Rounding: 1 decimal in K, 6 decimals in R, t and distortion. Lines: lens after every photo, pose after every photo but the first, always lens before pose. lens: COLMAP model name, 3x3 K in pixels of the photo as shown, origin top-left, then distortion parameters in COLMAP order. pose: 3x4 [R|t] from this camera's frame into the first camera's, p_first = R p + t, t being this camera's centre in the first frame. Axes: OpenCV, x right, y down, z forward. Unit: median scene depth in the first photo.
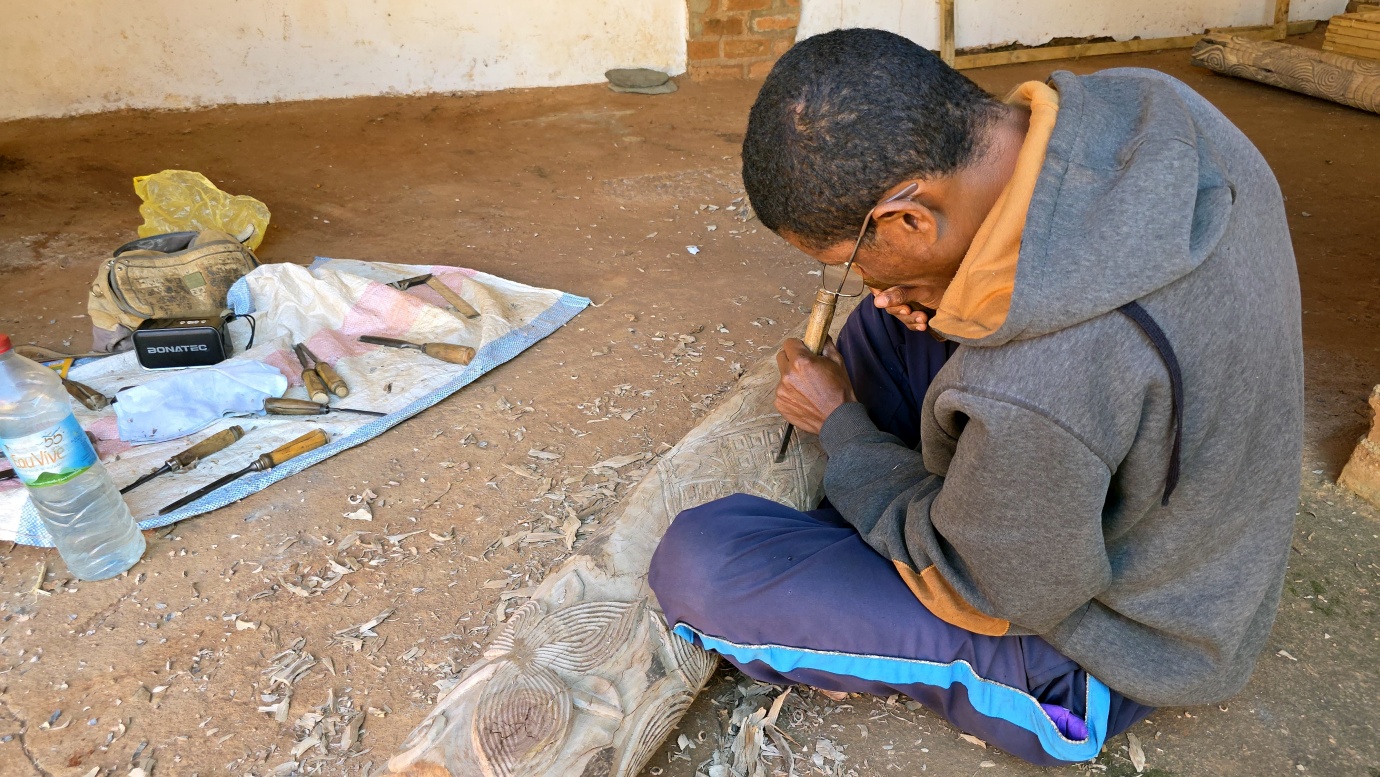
lens RADIAL K [[875.6, 0, 691.2], [0, 875.6, 418.3], [0, 0, 1]] dist [-0.001529, -0.005382]
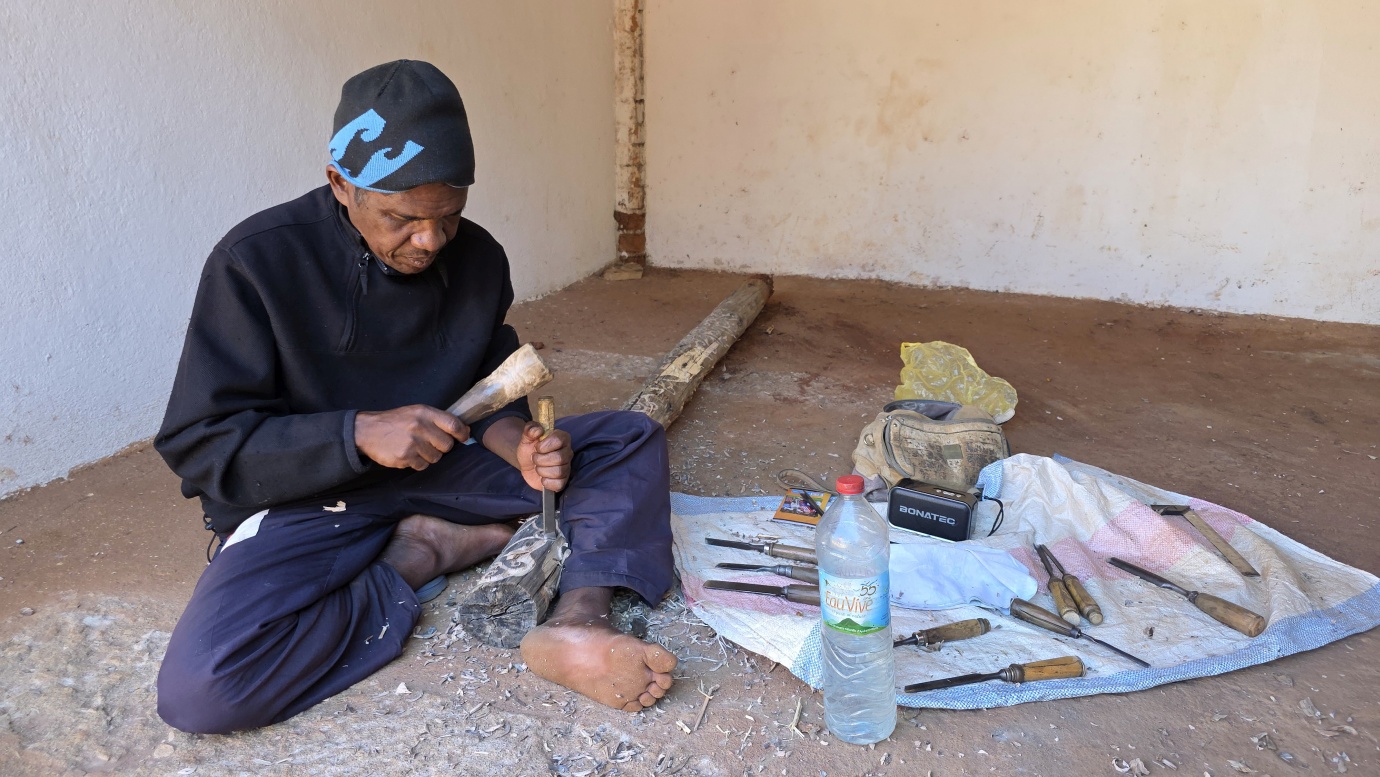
lens RADIAL K [[875.6, 0, 691.2], [0, 875.6, 418.3], [0, 0, 1]] dist [-0.001529, -0.005382]
pose [[0.779591, 0.223725, -0.584965, -0.219692], [-0.341058, 0.935032, -0.096923, 0.004338], [0.525277, 0.275068, 0.805246, 0.032324]]
